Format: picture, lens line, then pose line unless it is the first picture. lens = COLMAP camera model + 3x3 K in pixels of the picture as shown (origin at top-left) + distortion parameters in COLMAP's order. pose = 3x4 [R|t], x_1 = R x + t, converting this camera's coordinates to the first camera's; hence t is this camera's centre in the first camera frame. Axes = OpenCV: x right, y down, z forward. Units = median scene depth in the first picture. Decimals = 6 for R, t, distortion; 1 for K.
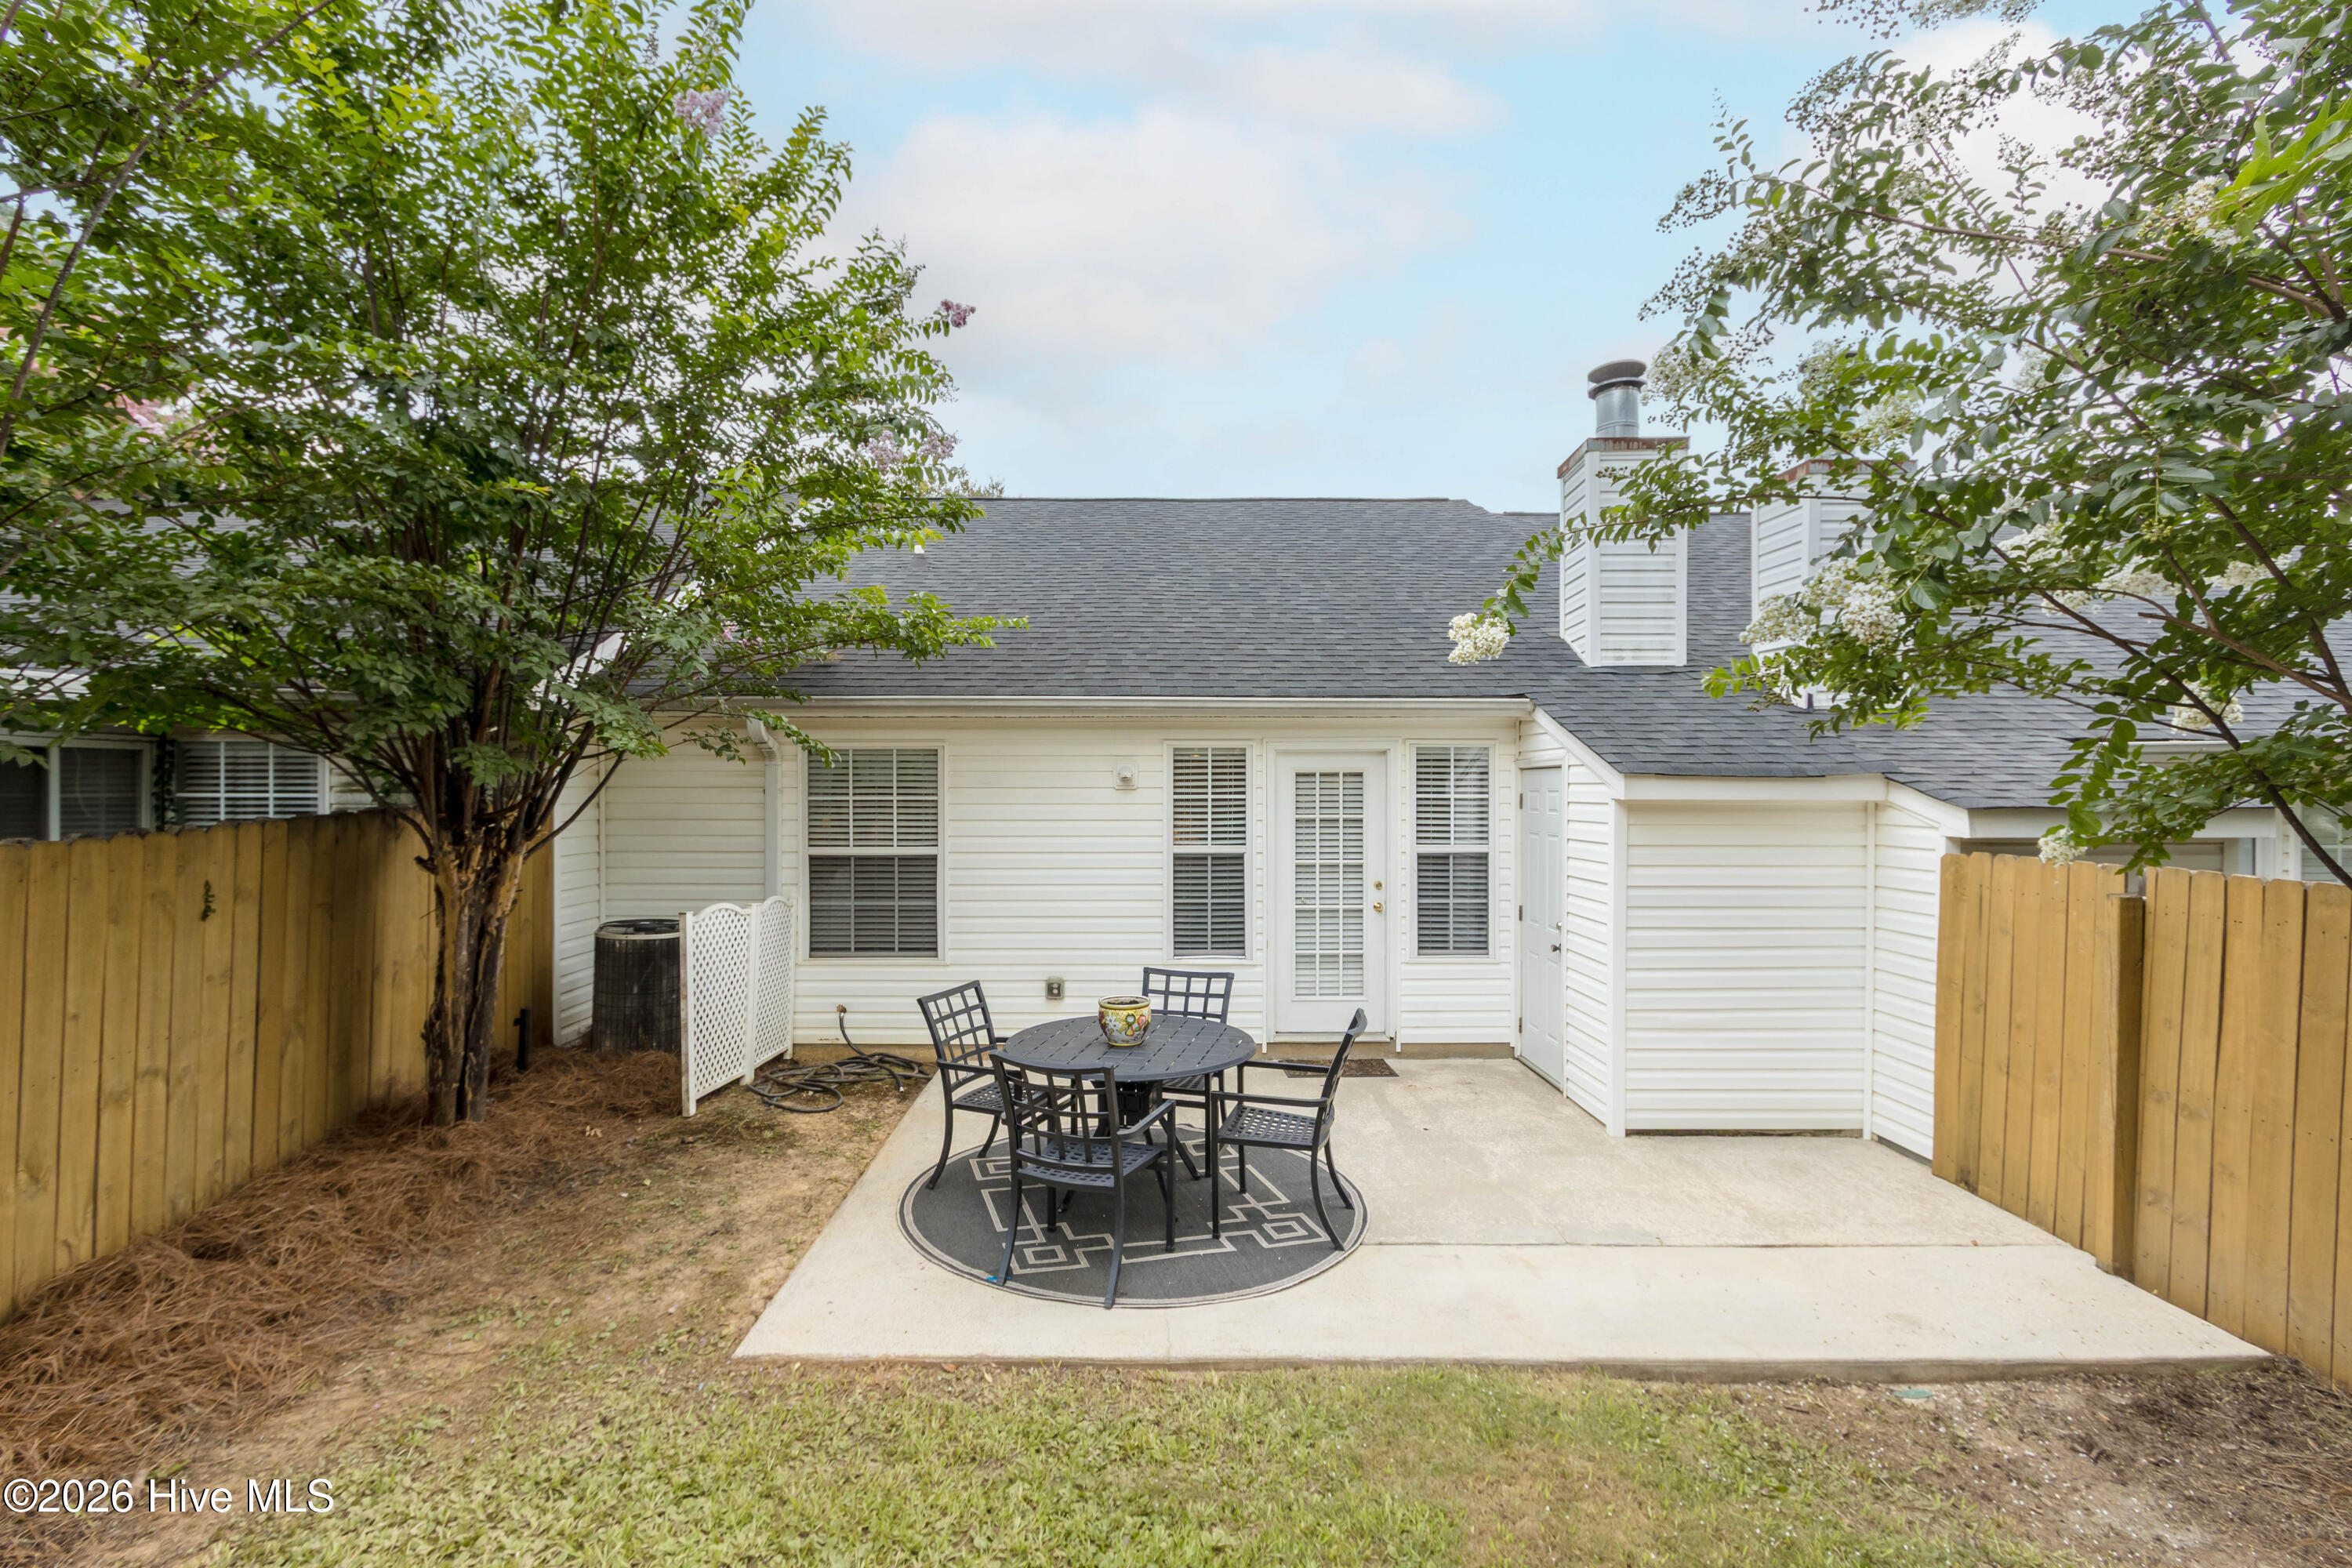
lens RADIAL K [[1080.2, 0, 1165.6], [0, 1080.2, 792.0], [0, 0, 1]] dist [0.003794, 0.000634]
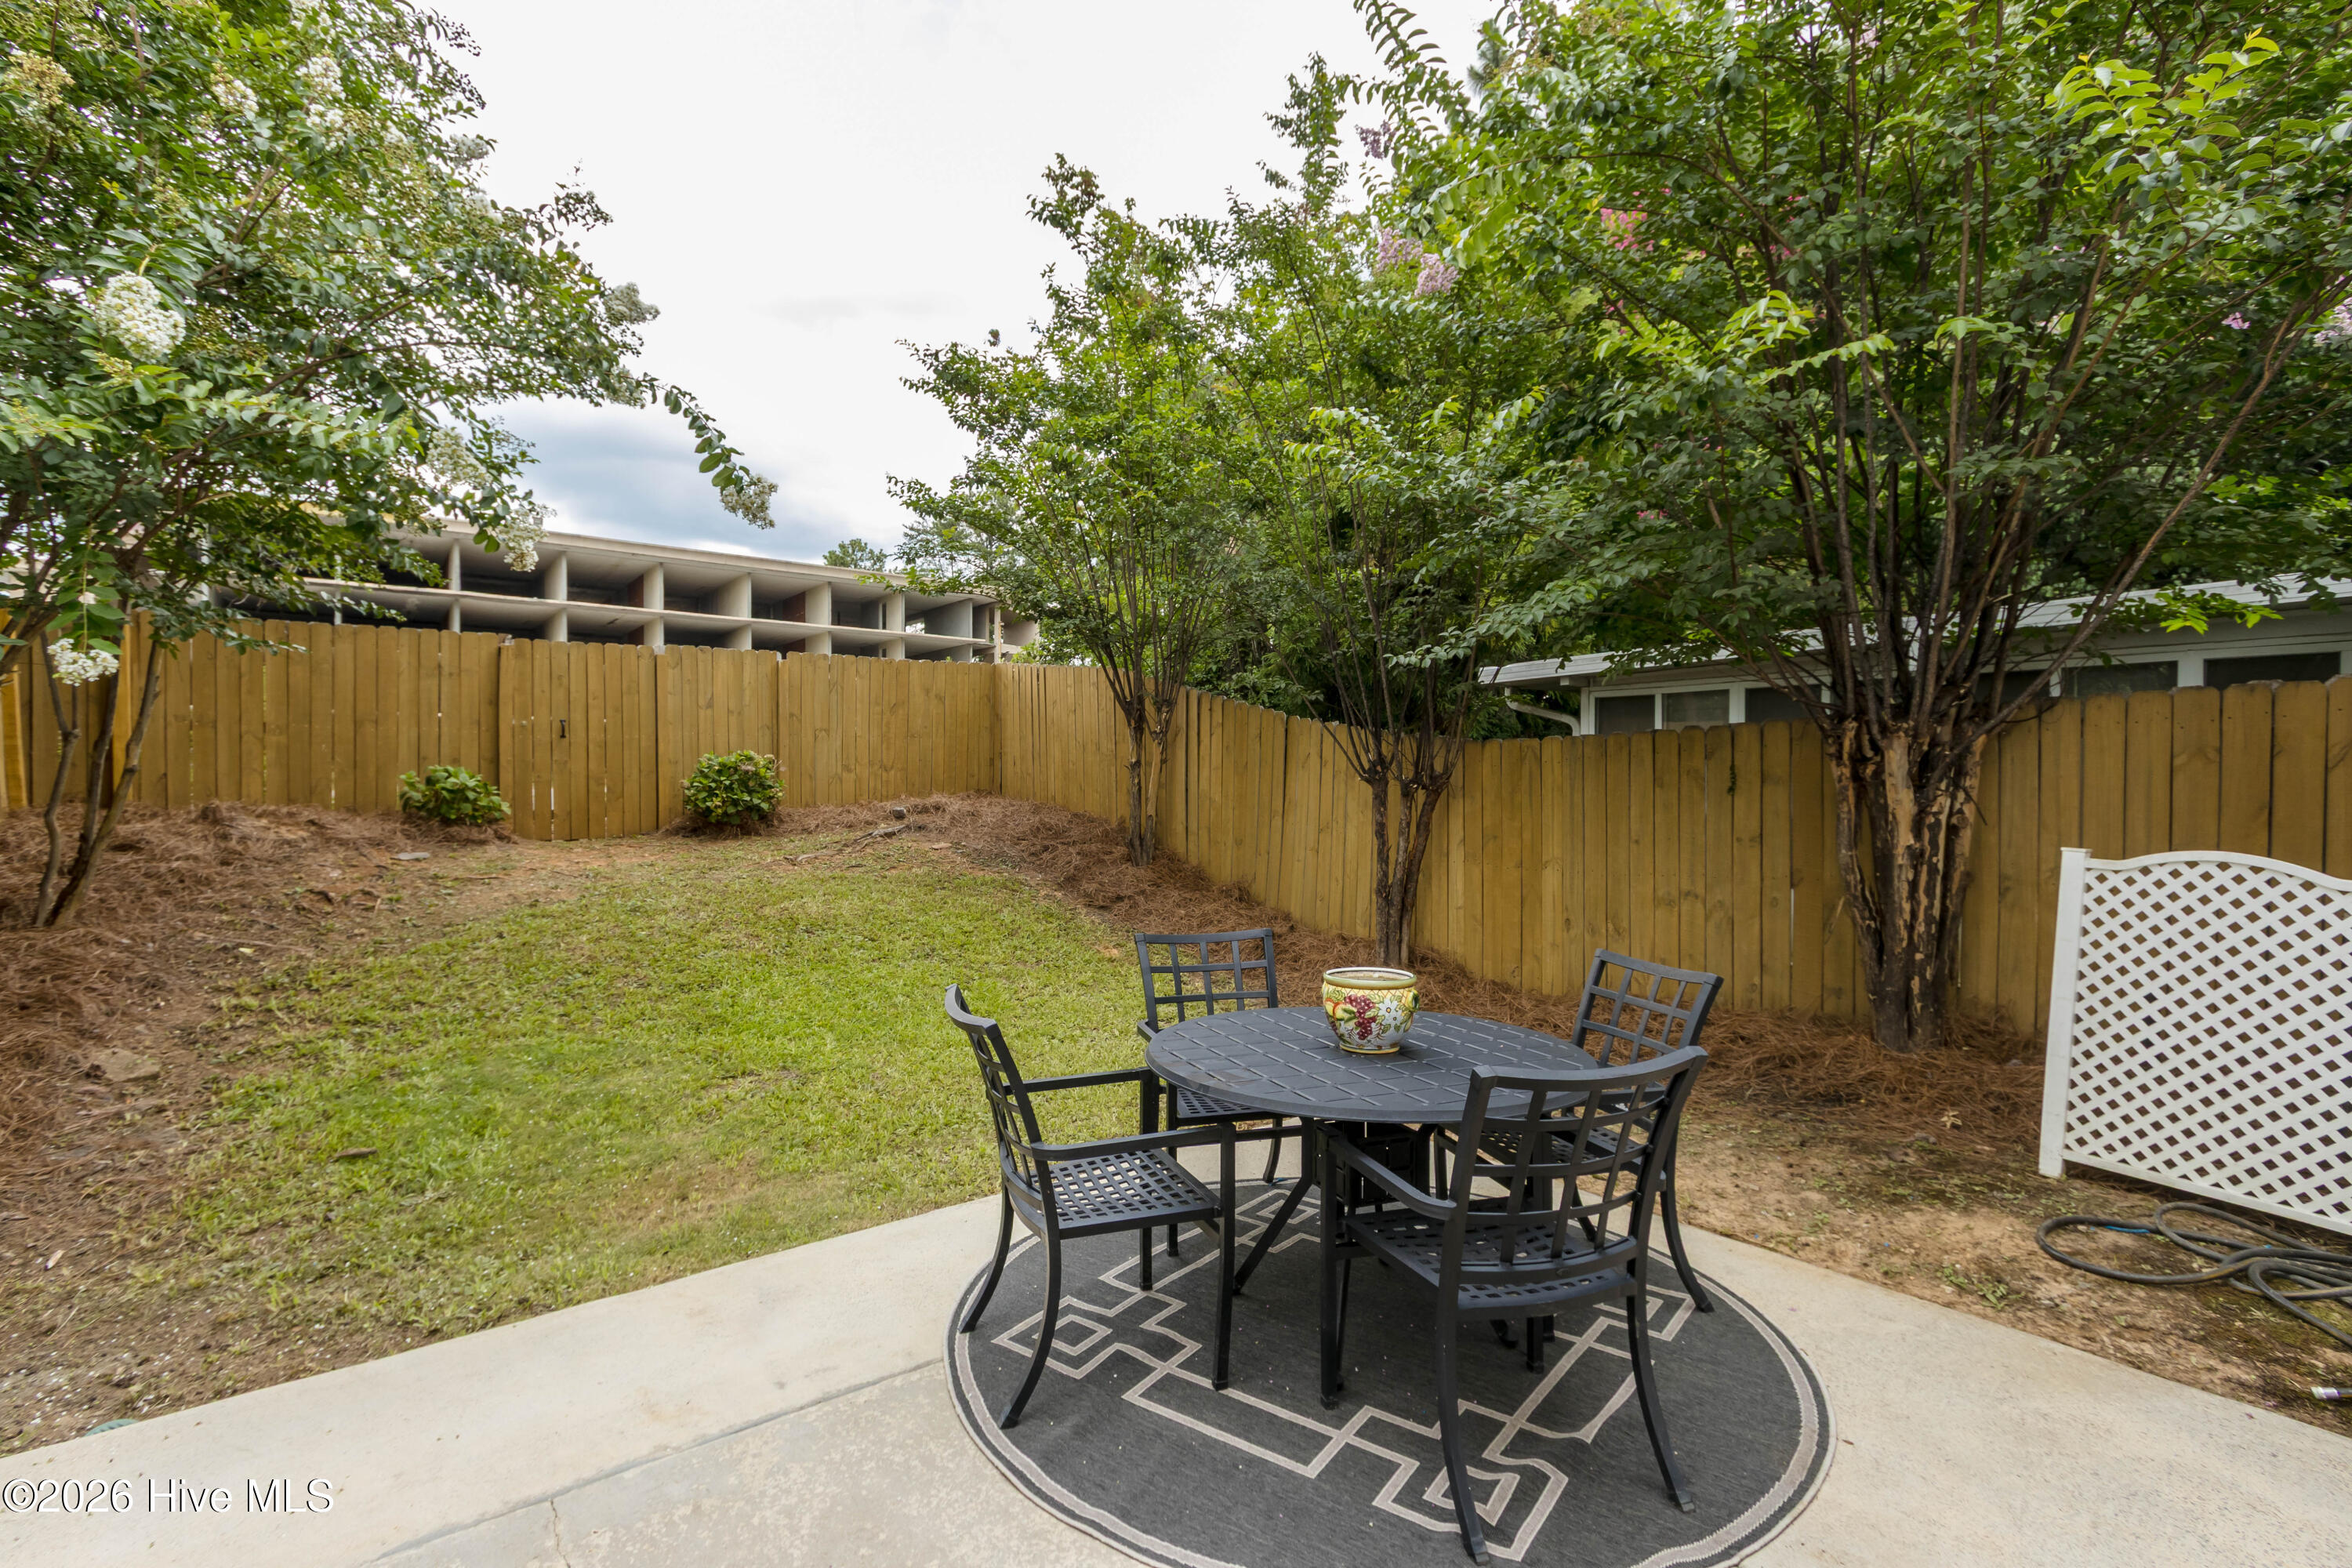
lens RADIAL K [[1080.2, 0, 1159.1], [0, 1080.2, 783.5], [0, 0, 1]] dist [0.003794, 0.000634]
pose [[-0.798787, -0.001707, -0.601612, 0.331245], [-0.004033, 0.999989, 0.002517, 0.073224], [0.601601, 0.004437, -0.798785, 1.148971]]
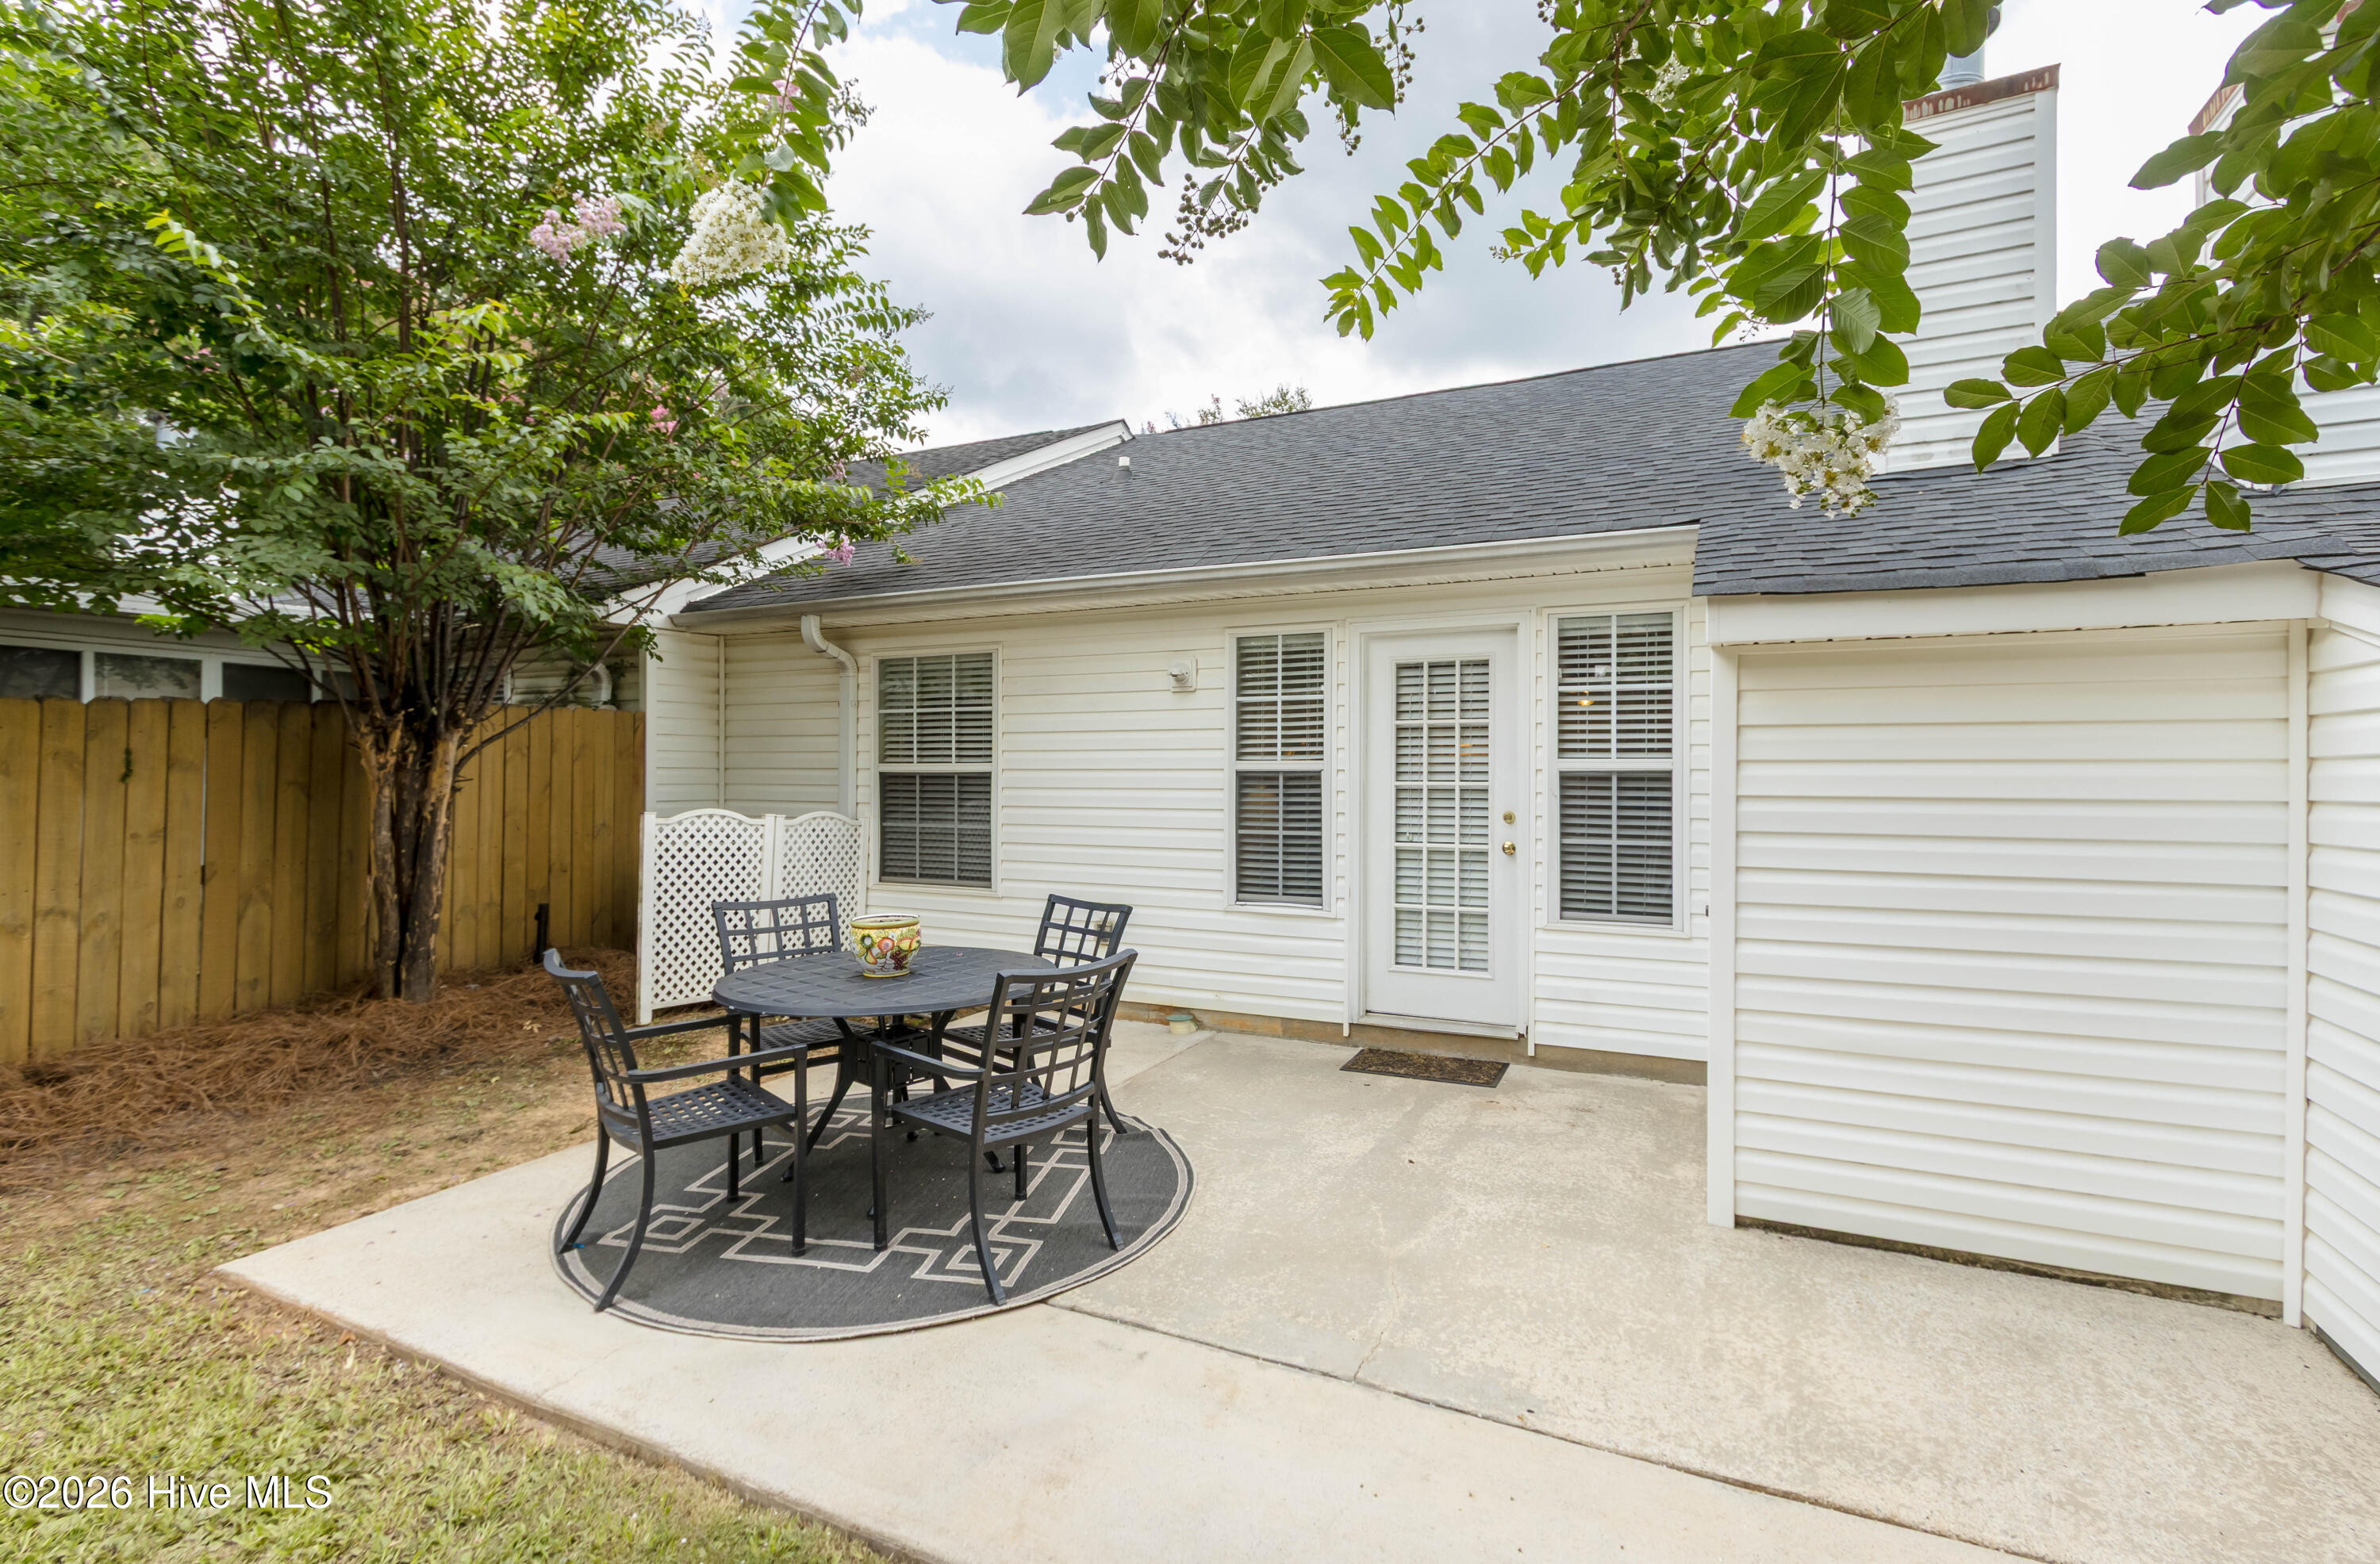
lens RADIAL K [[1092.9, 0, 1186.9], [0, 1092.9, 769.0], [0, 0, 1]] dist [0.003794, 0.000634]
pose [[0.898296, 0.001206, -0.439390, 0.405255], [-0.004505, 0.999969, -0.006464, 0.075163], [0.439368, 0.007786, 0.898273, 0.329843]]
